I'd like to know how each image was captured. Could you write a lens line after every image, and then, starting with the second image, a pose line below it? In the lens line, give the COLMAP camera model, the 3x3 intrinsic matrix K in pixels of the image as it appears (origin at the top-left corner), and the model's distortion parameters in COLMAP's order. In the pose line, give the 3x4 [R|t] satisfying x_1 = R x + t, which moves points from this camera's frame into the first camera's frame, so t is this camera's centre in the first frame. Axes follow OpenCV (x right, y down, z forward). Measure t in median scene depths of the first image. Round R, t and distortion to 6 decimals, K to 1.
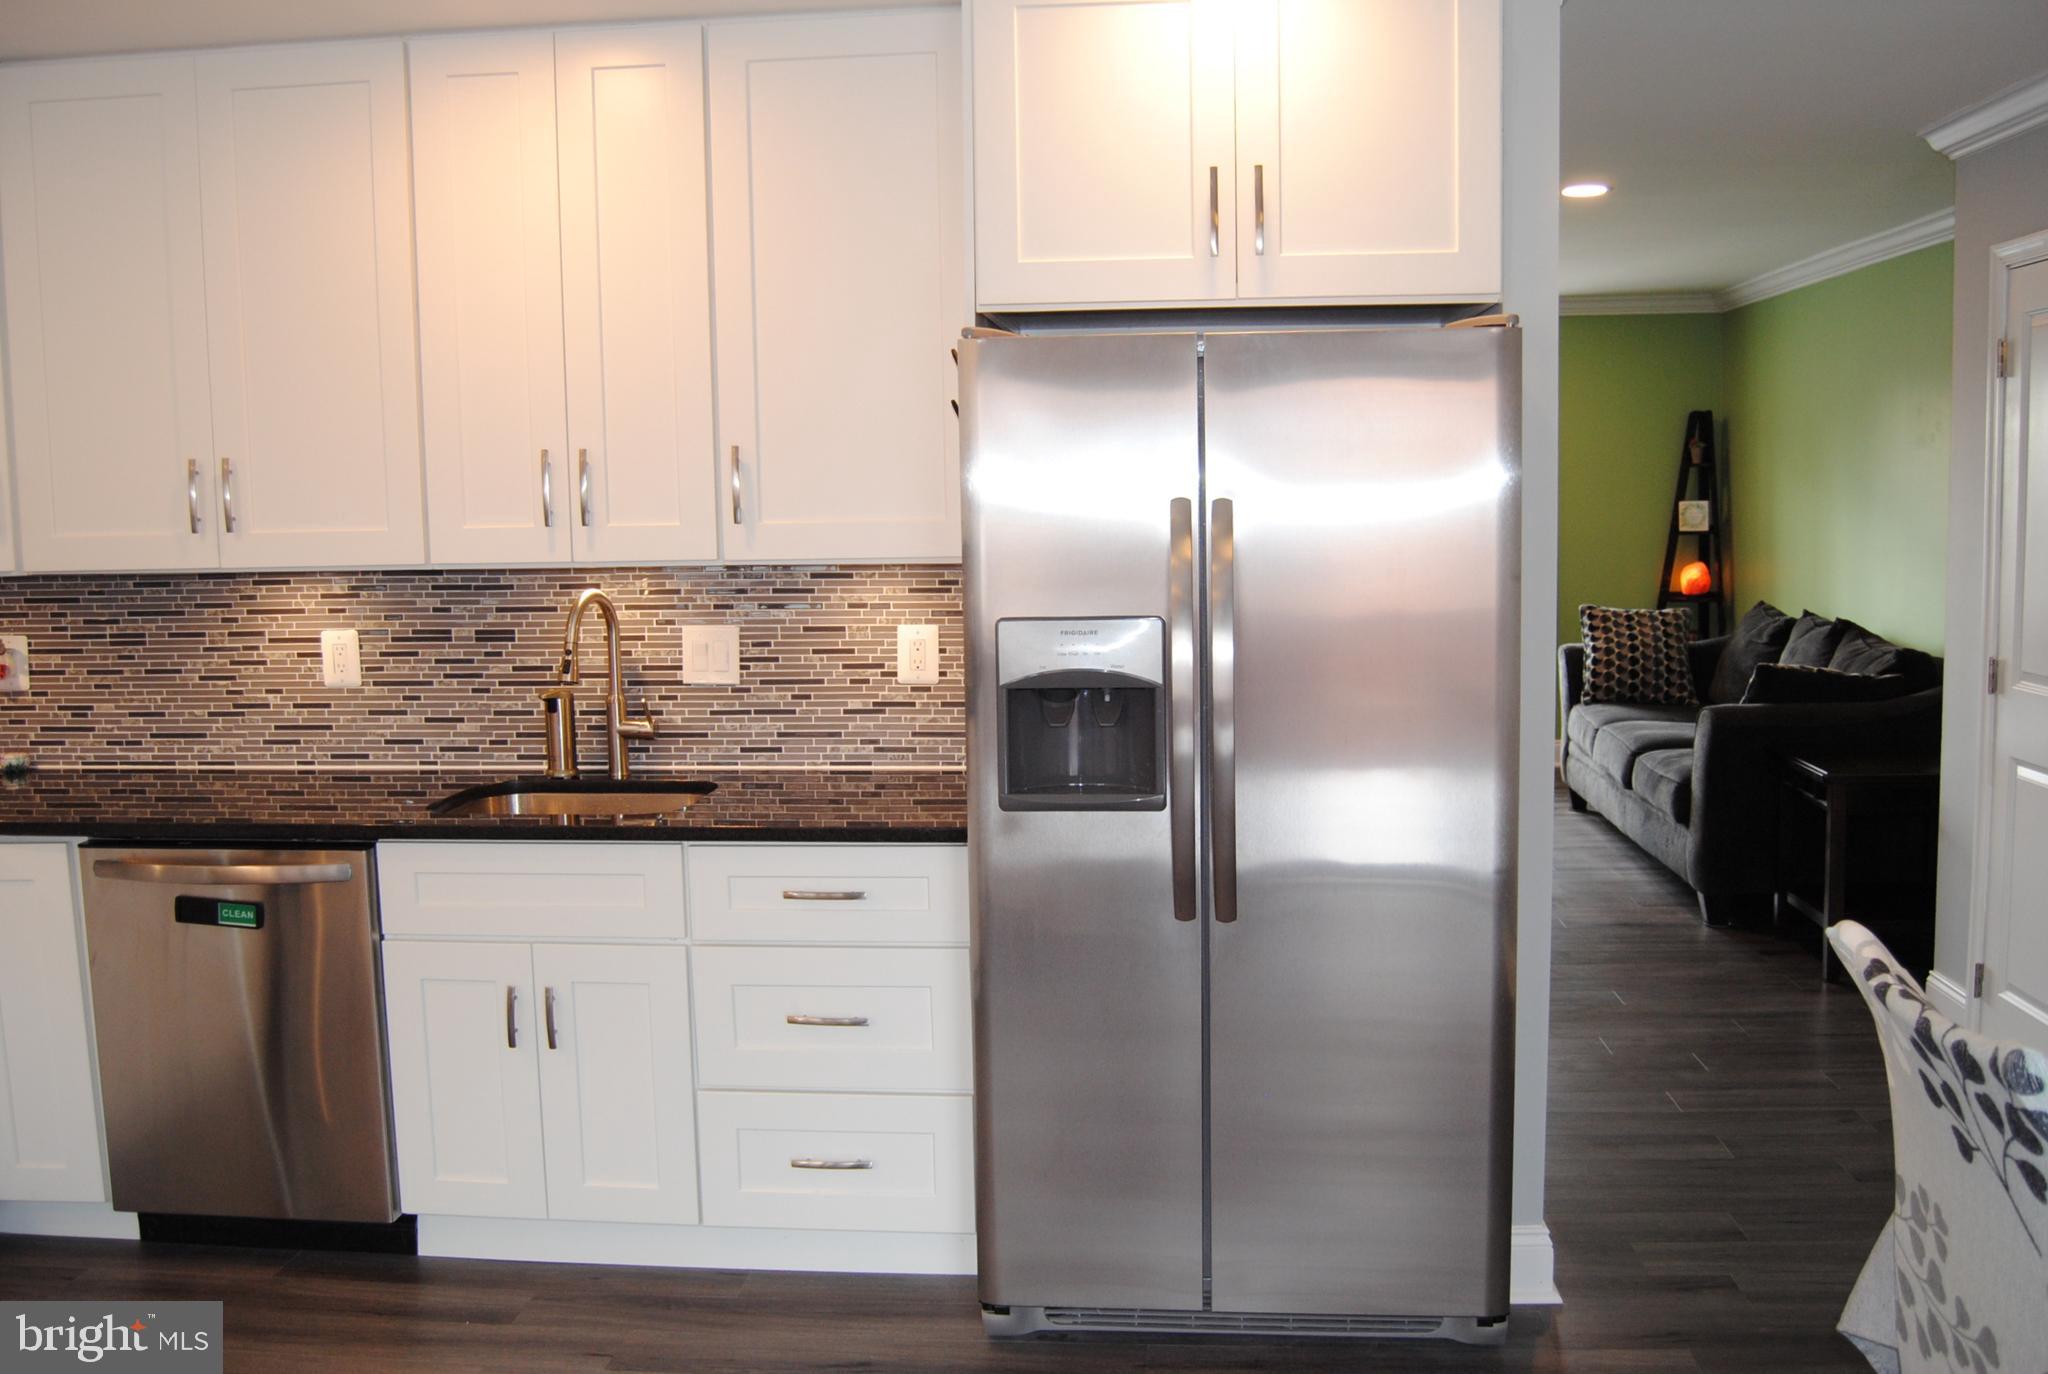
lens RADIAL K [[1725.8, 0, 1029.7], [0, 1725.8, 676.7], [0, 0, 1]] dist [-0.078379, 0.012687]
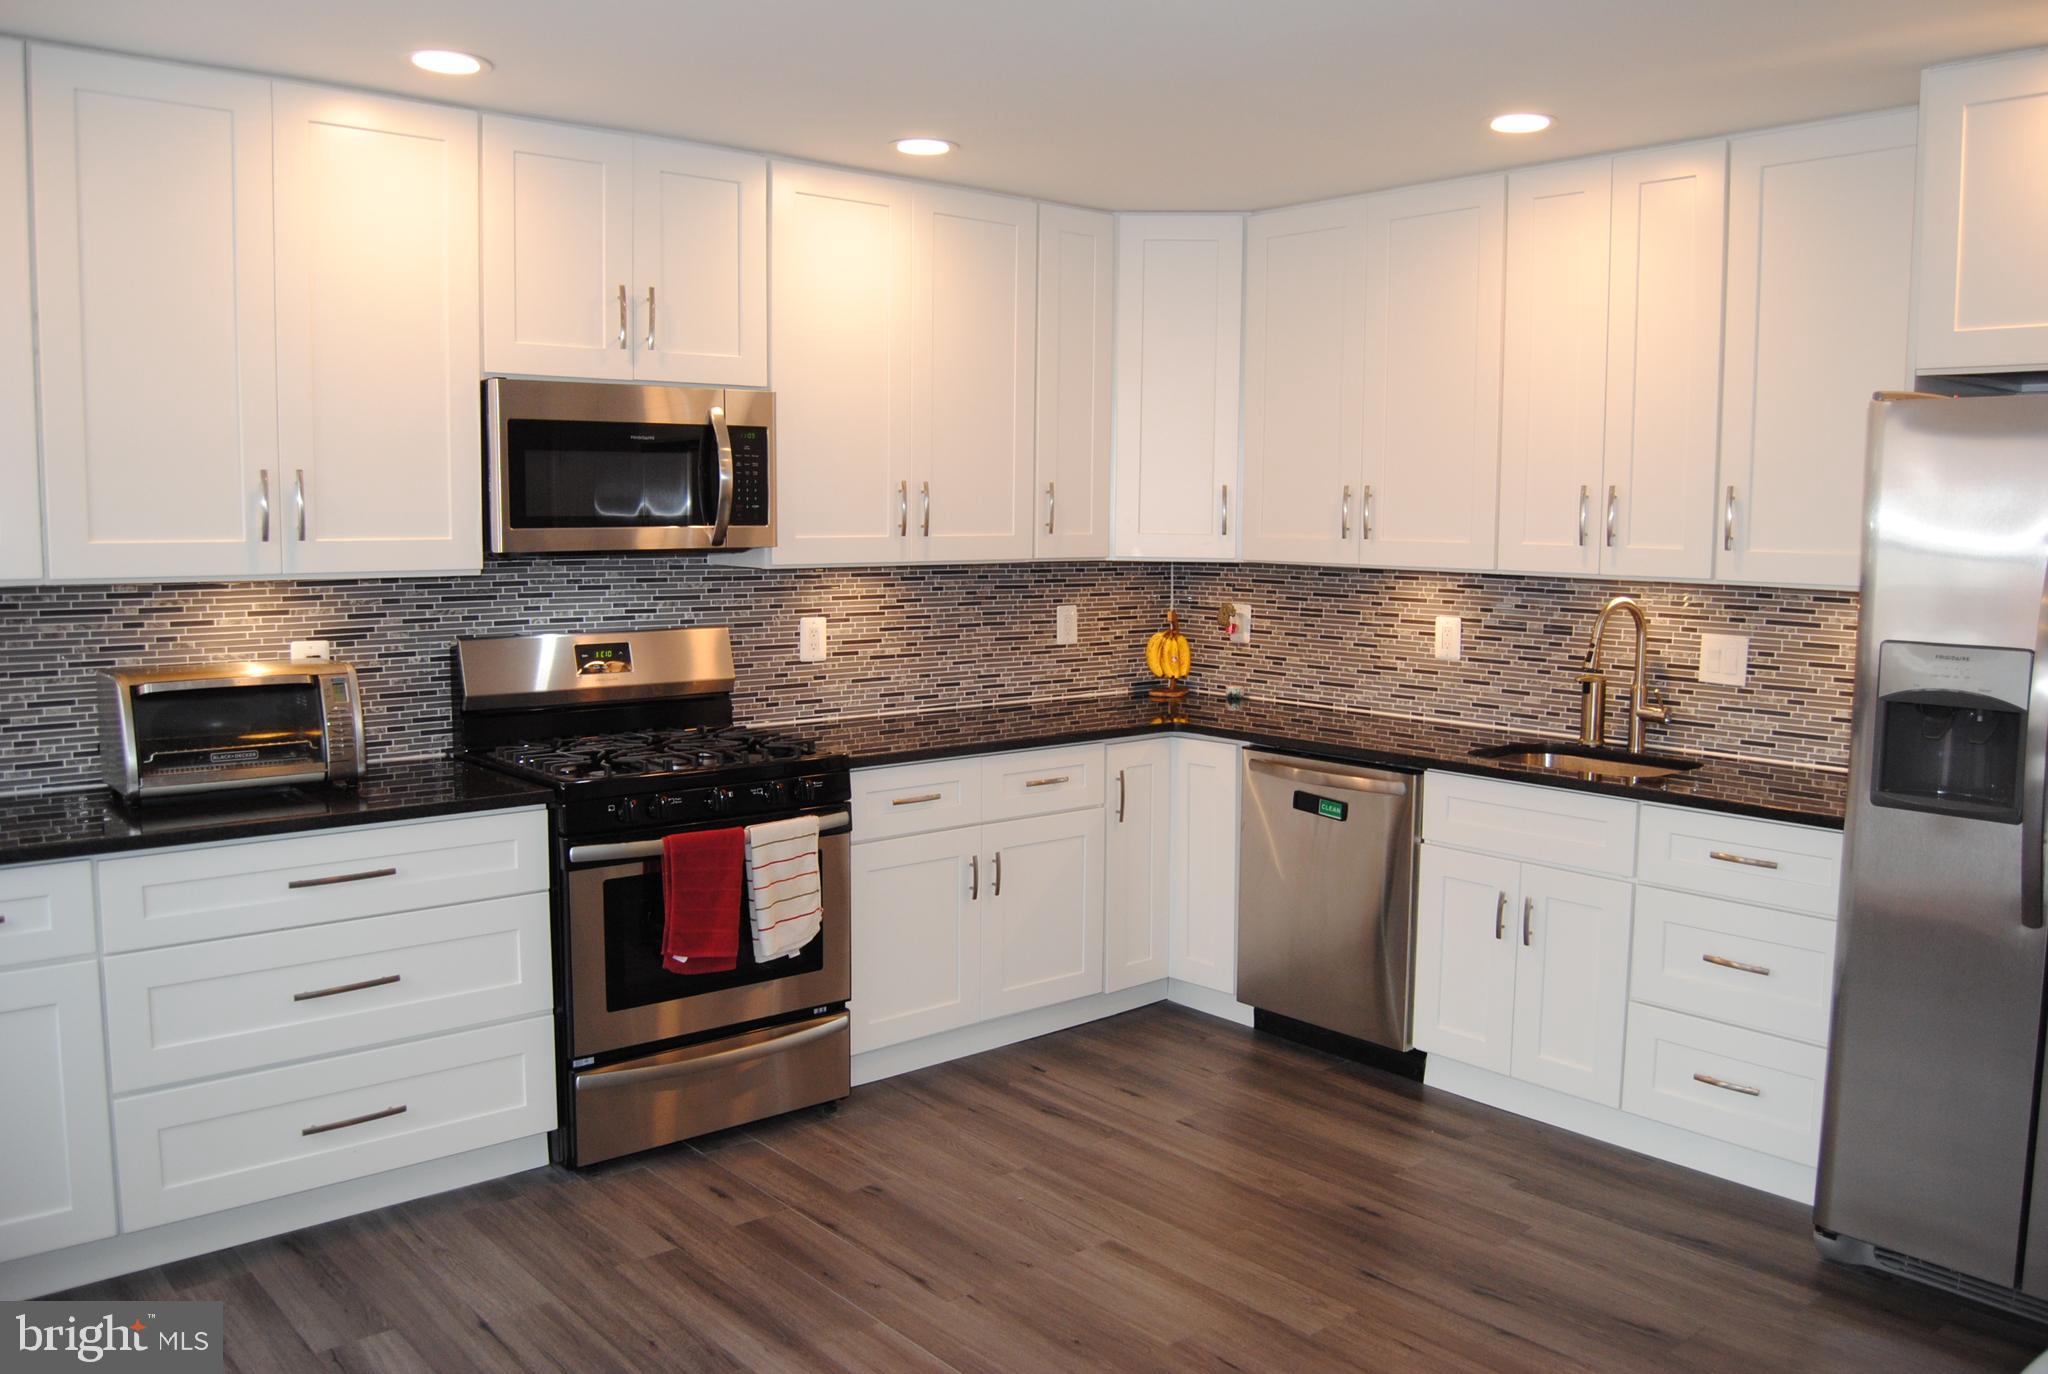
lens RADIAL K [[1605.9, 0, 1036.1], [0, 1605.9, 682.1], [0, 0, 1]] dist [-0.096416, 0.035880]
pose [[0.720924, 0.095588, -0.686390, 0.224704], [-0.095720, 0.994683, 0.037987, 0.006864], [0.686372, 0.038316, 0.726241, -0.120997]]
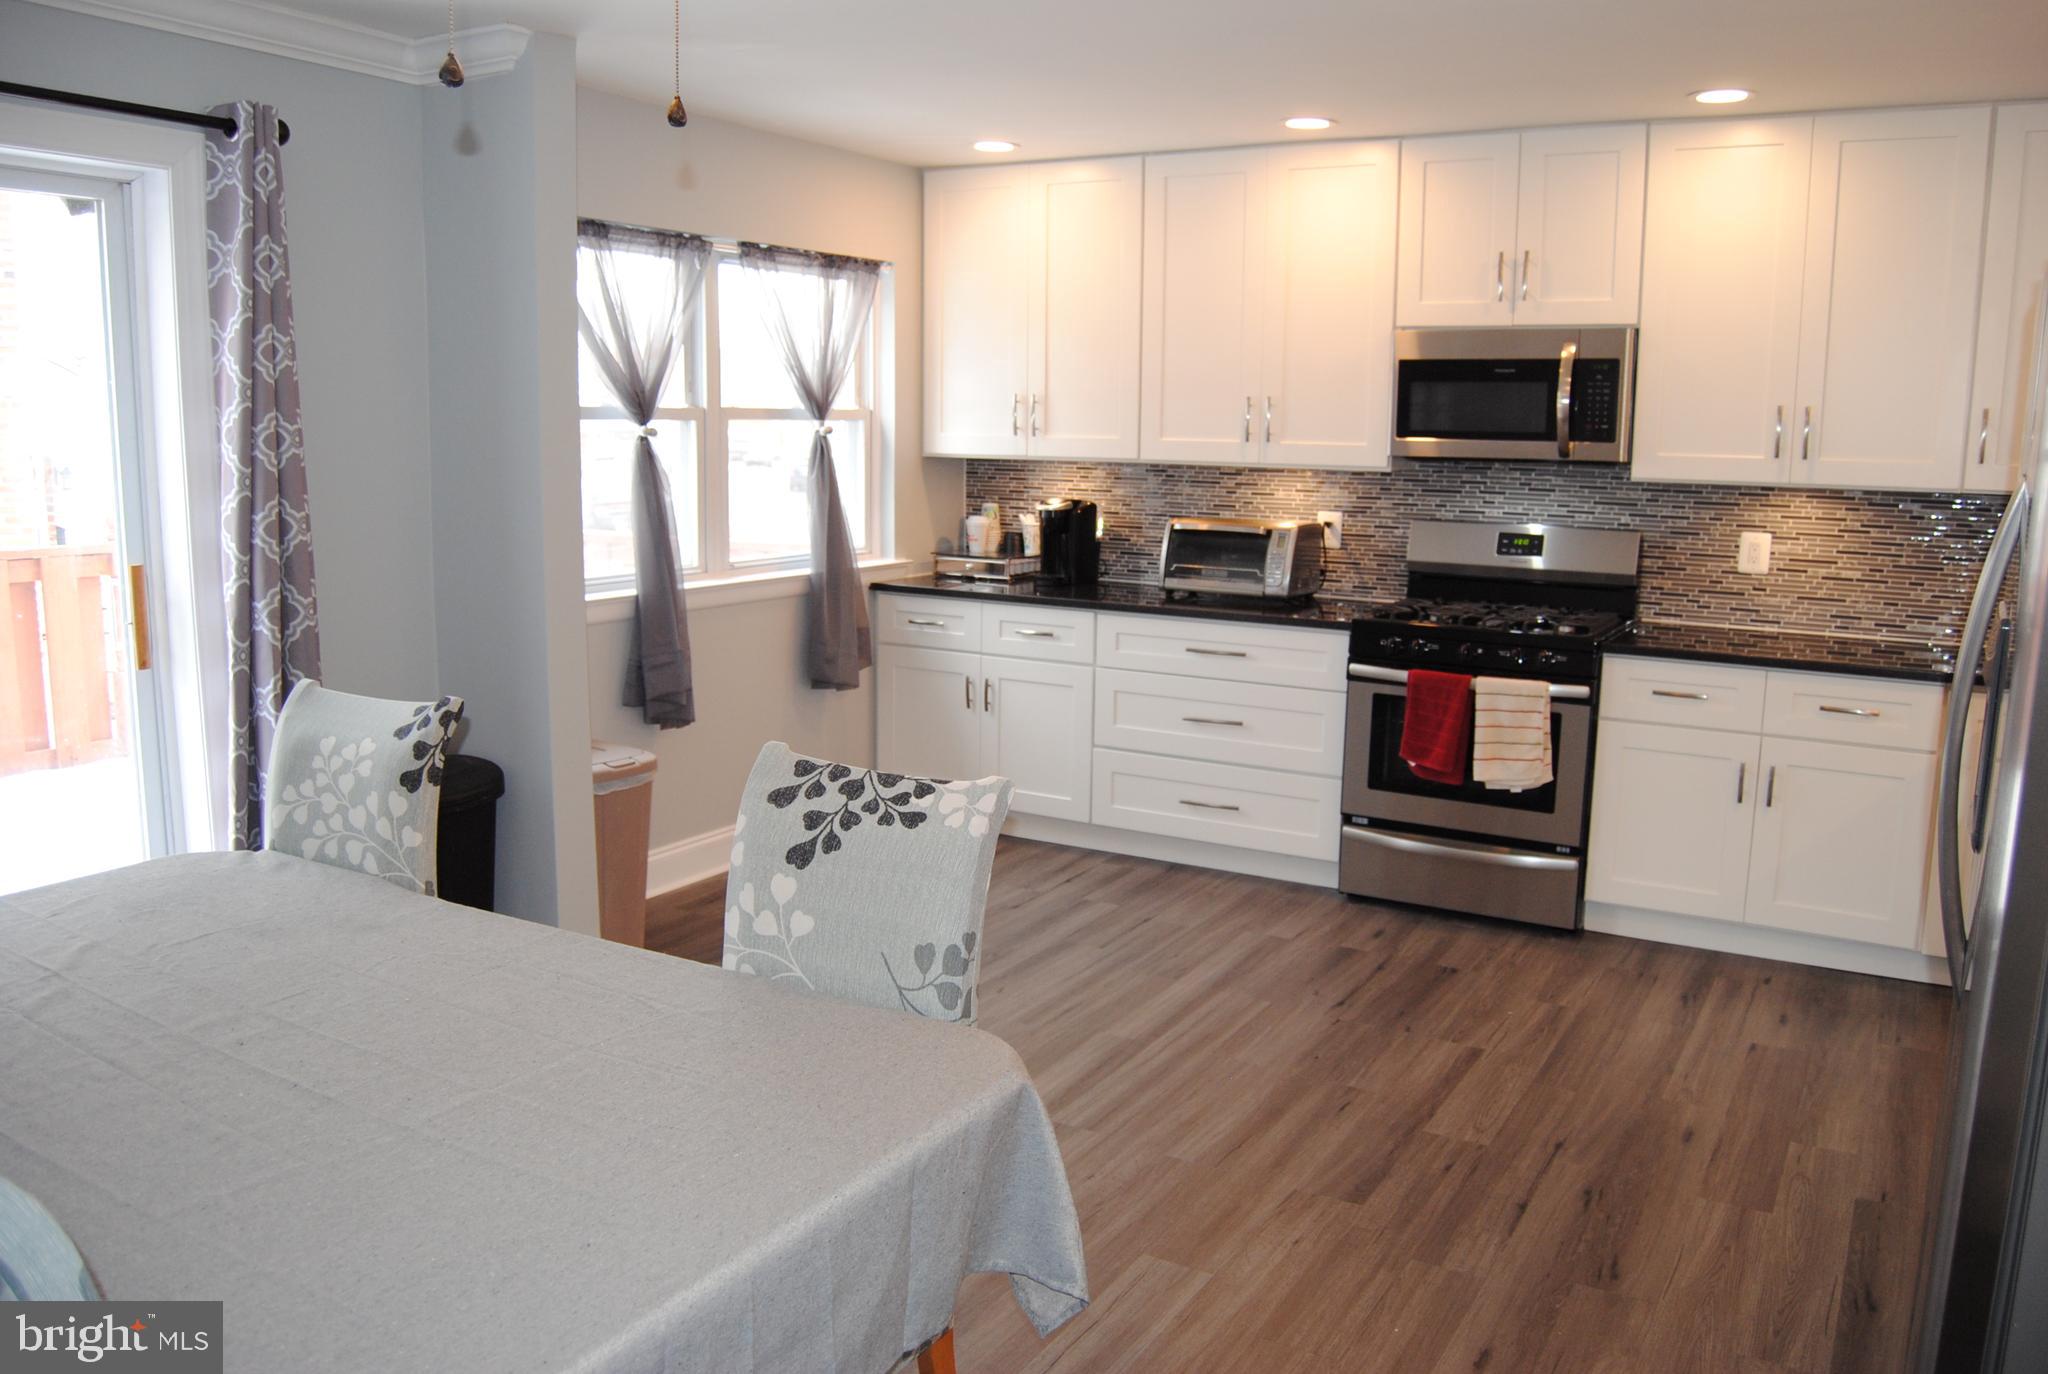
lens RADIAL K [[1605.9, 0, 1036.1], [0, 1605.9, 682.1], [0, 0, 1]] dist [-0.096416, 0.035880]
pose [[-0.425027, 0.160984, -0.890750, 0.693713], [-0.104457, 0.968761, 0.224925, -0.091802], [0.899133, 0.188644, -0.394934, 0.663281]]
